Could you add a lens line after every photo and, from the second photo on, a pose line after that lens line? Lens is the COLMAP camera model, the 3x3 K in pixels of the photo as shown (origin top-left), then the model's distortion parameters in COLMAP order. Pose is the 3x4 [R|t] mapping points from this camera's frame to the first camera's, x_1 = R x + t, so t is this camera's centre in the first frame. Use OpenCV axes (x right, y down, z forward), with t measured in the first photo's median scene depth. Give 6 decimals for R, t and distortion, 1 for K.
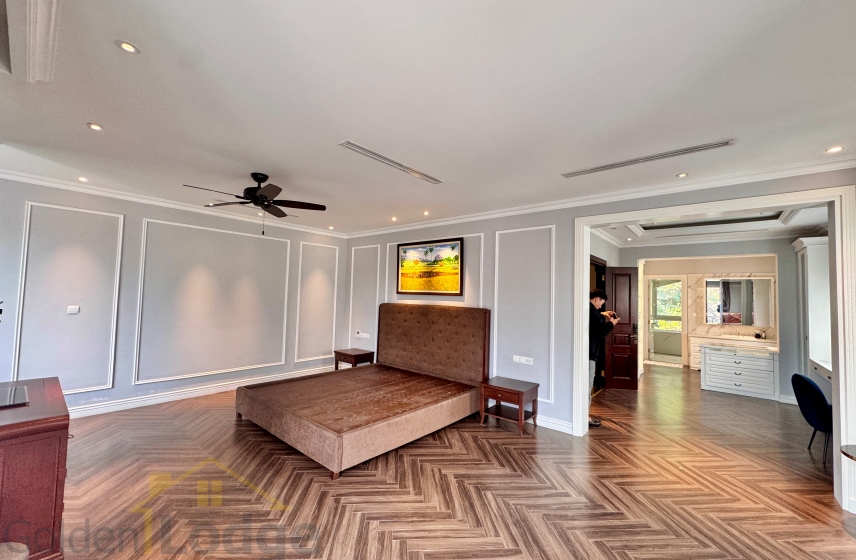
lens RADIAL K [[341.6, 0, 426.0], [0, 341.6, 277.9], [0, 0, 1]] dist [-0.010291, 0.000097]
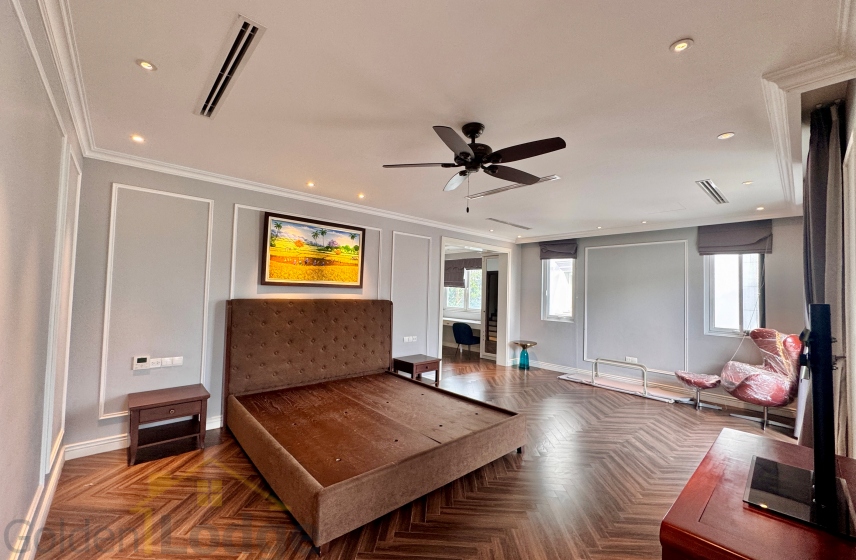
lens RADIAL K [[341.6, 0, 426.0], [0, 341.6, 277.9], [0, 0, 1]] dist [-0.010291, 0.000097]
pose [[0.132048, 0.014972, 0.991130, -0.780725], [-0.071201, 0.997446, -0.005581, 0.014704], [-0.988683, -0.069833, 0.132777, 0.640094]]
